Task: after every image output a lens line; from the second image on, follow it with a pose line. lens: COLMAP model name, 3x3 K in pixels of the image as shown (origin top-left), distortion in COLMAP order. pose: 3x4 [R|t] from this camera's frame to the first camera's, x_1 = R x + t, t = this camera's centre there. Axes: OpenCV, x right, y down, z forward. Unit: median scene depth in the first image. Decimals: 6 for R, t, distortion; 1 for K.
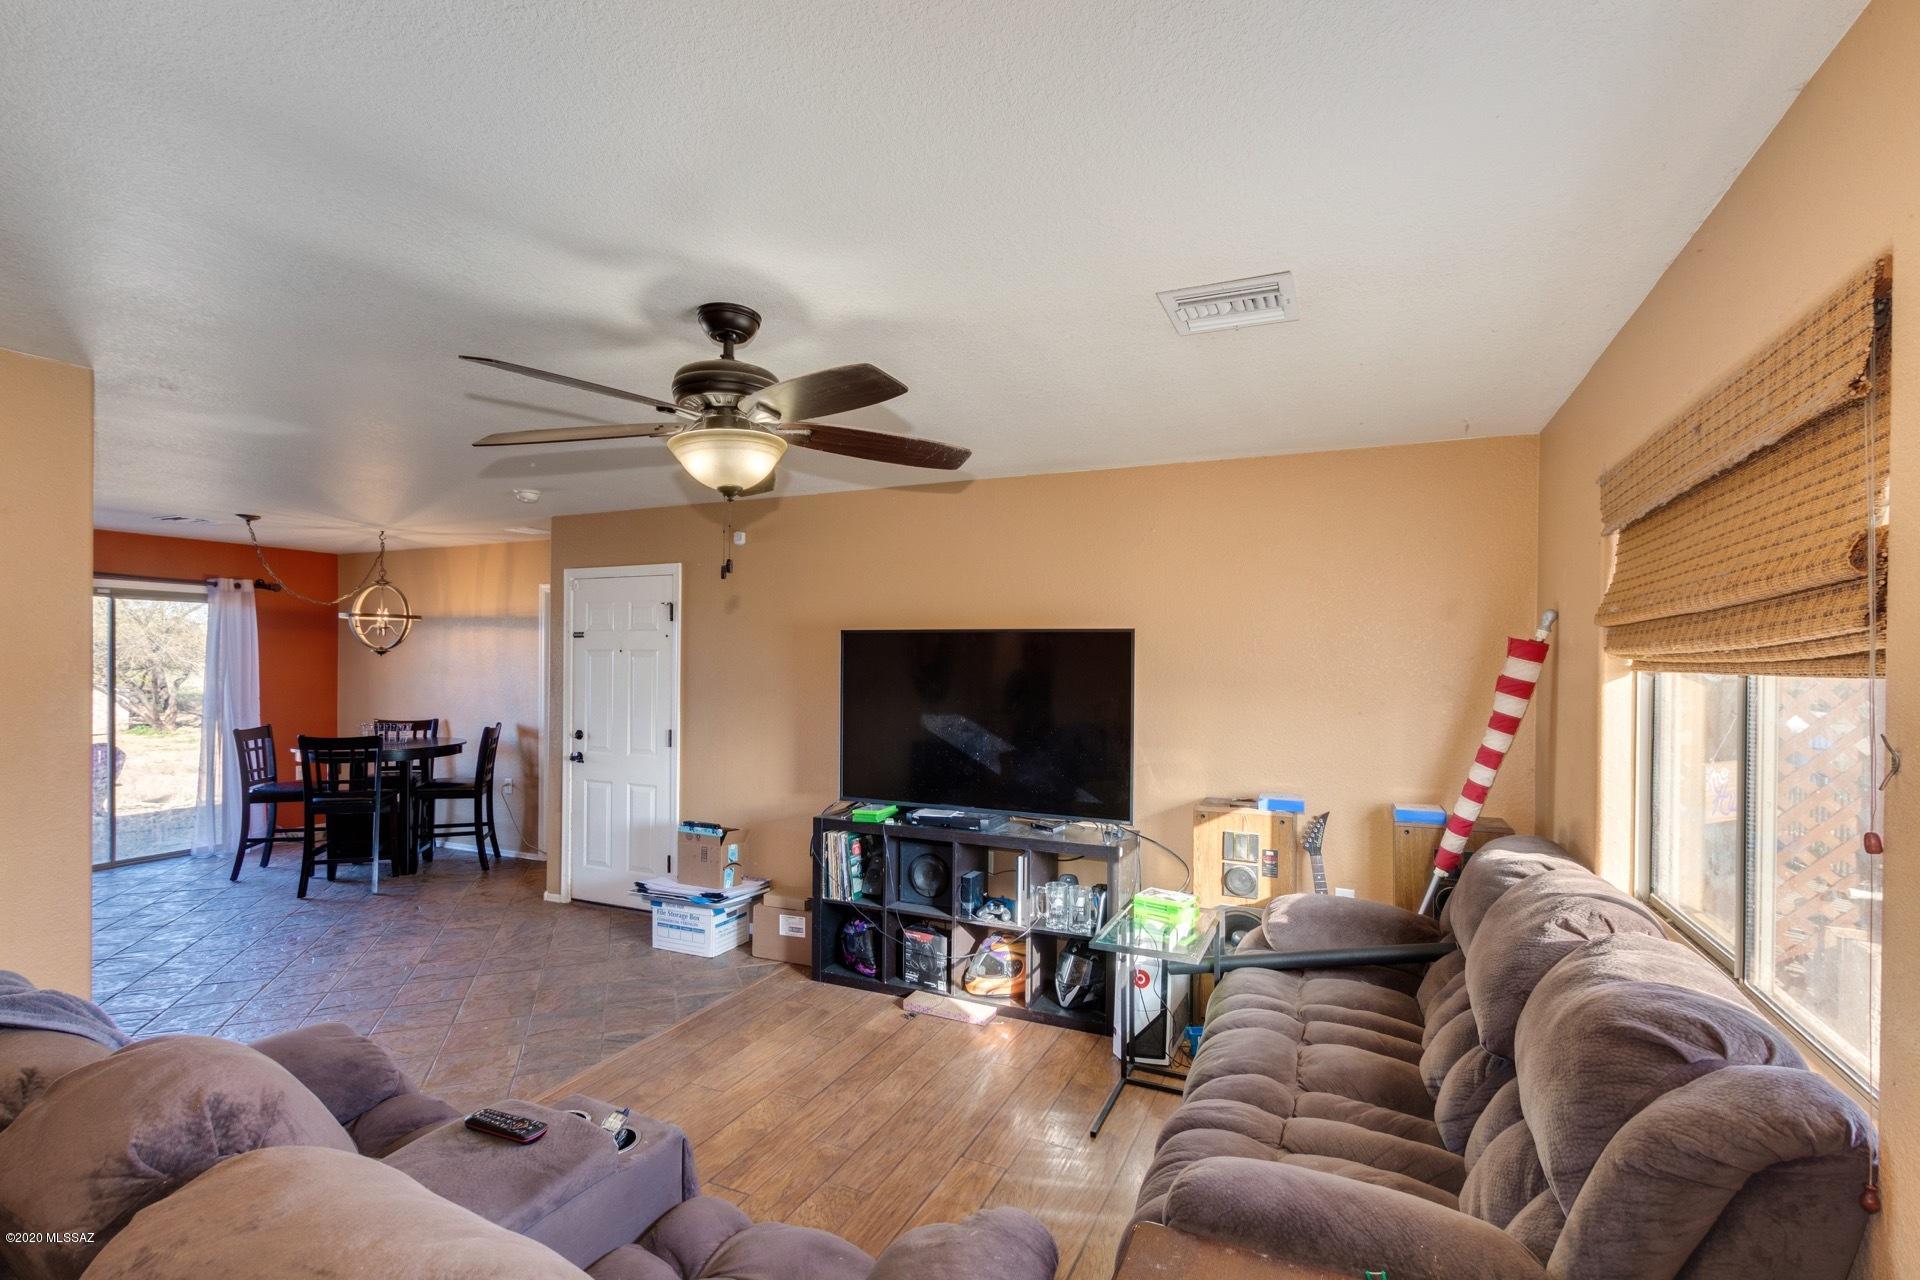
lens RADIAL K [[883.1, 0, 958.4], [0, 883.1, 659.1], [0, 0, 1]] dist [0.003859, -0.002702]
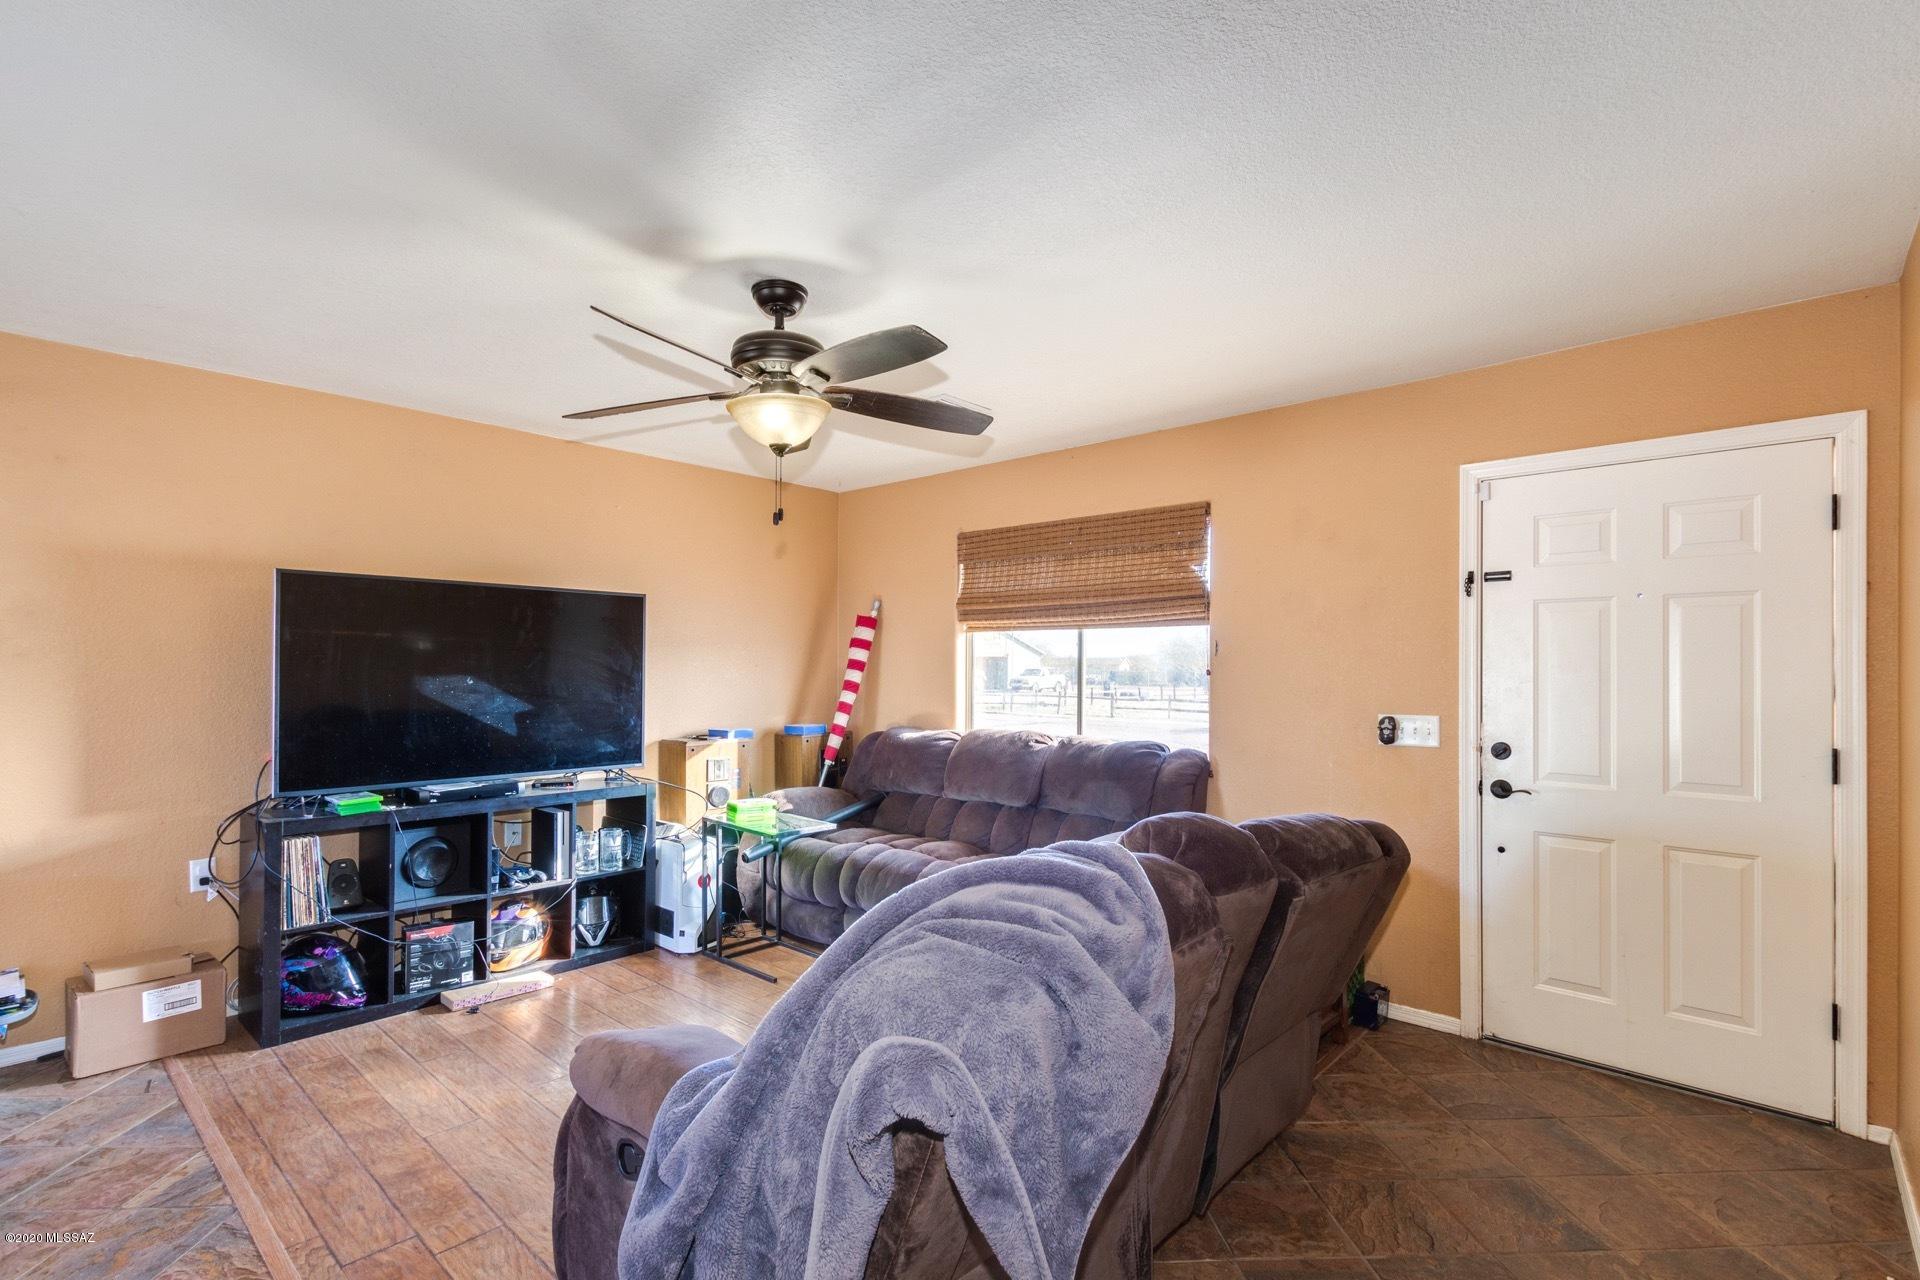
lens RADIAL K [[883.1, 0, 952.8], [0, 883.1, 649.3], [0, 0, 1]] dist [0.003859, -0.002702]
pose [[0.306686, 0.008376, 0.951774, -0.748506], [-0.002934, 0.999965, -0.007854, 0.044326], [-0.951806, -0.000384, 0.306699, 0.264132]]
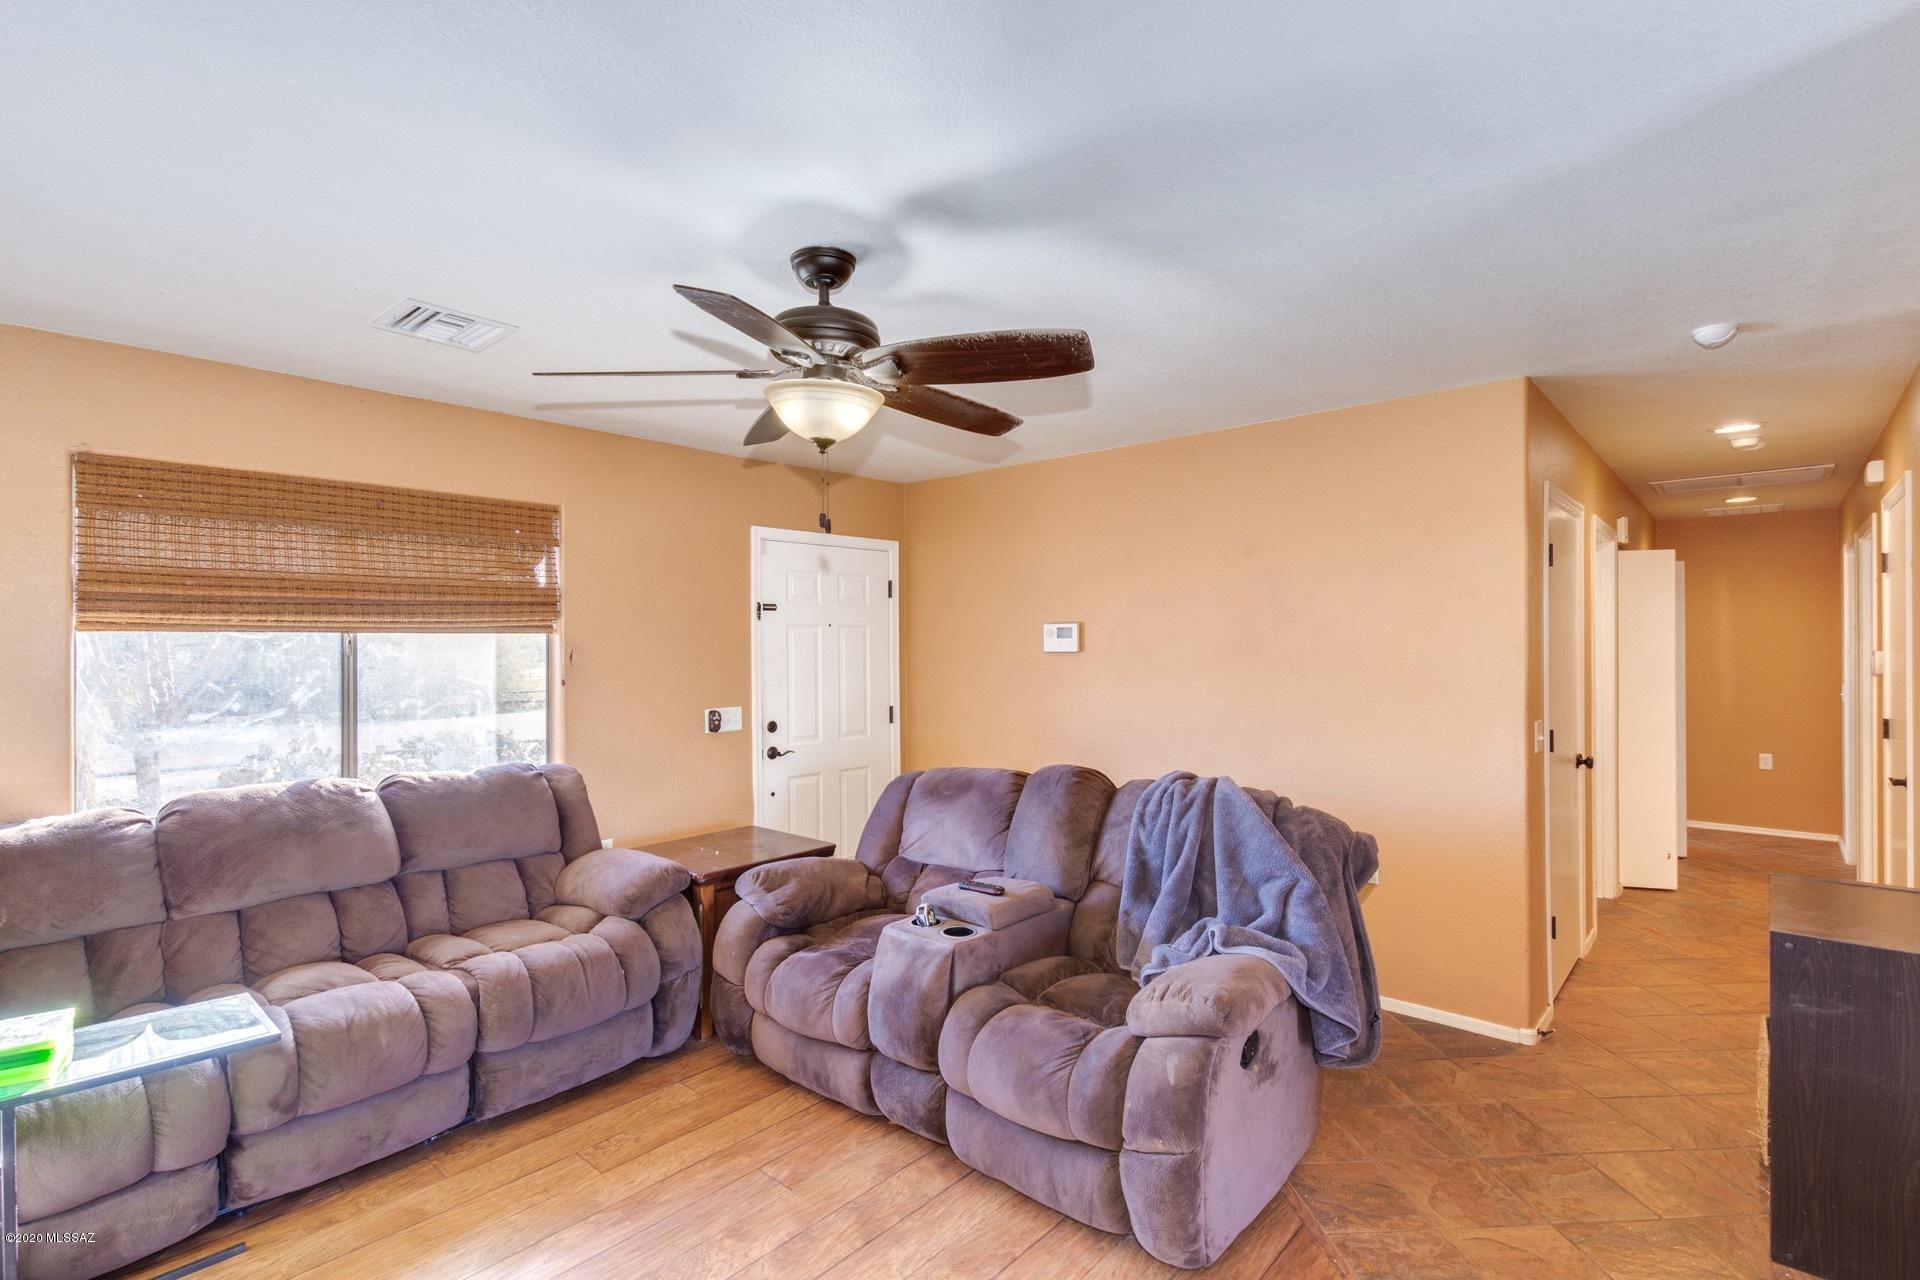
lens RADIAL K [[883.1, 0, 967.0], [0, 883.1, 642.7], [0, 0, 1]] dist [0.003859, -0.002702]
pose [[-0.955108, -0.000871, 0.296255, -0.412626], [-0.001733, 0.999995, -0.002648, 0.018537], [-0.296251, -0.003043, -0.955105, 1.113643]]
